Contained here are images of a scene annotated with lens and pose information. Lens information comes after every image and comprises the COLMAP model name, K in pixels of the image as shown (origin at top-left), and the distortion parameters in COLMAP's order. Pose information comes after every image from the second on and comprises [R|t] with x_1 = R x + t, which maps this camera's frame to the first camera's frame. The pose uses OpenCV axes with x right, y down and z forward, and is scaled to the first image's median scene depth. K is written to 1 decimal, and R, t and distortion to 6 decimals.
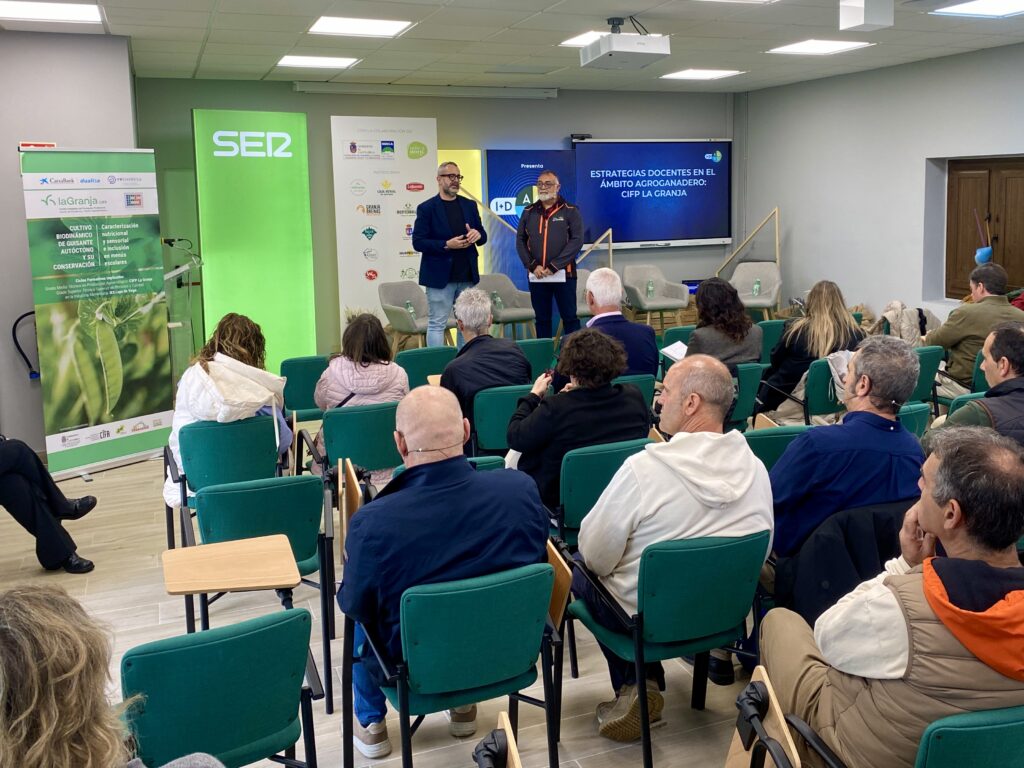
lens RADIAL K [[982.7, 0, 584.0], [0, 982.7, 316.3], [0, 0, 1]] dist [0.028691, 0.000000]
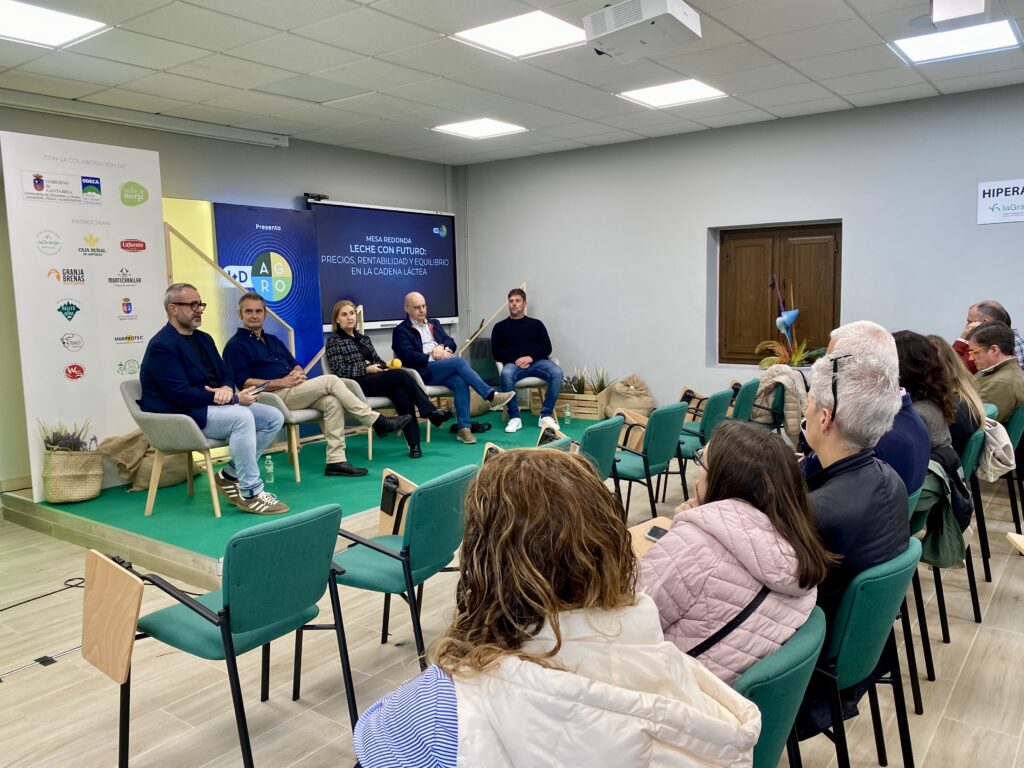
lens RADIAL K [[791.6, 0, 519.7], [0, 791.6, 377.7], [0, 0, 1]] dist [0.057040, -0.063568]
pose [[0.865231, -0.057083, 0.498113, -0.244354], [0.071103, 0.997427, -0.009204, -0.011502], [-0.496305, 0.043381, 0.867063, 0.395401]]
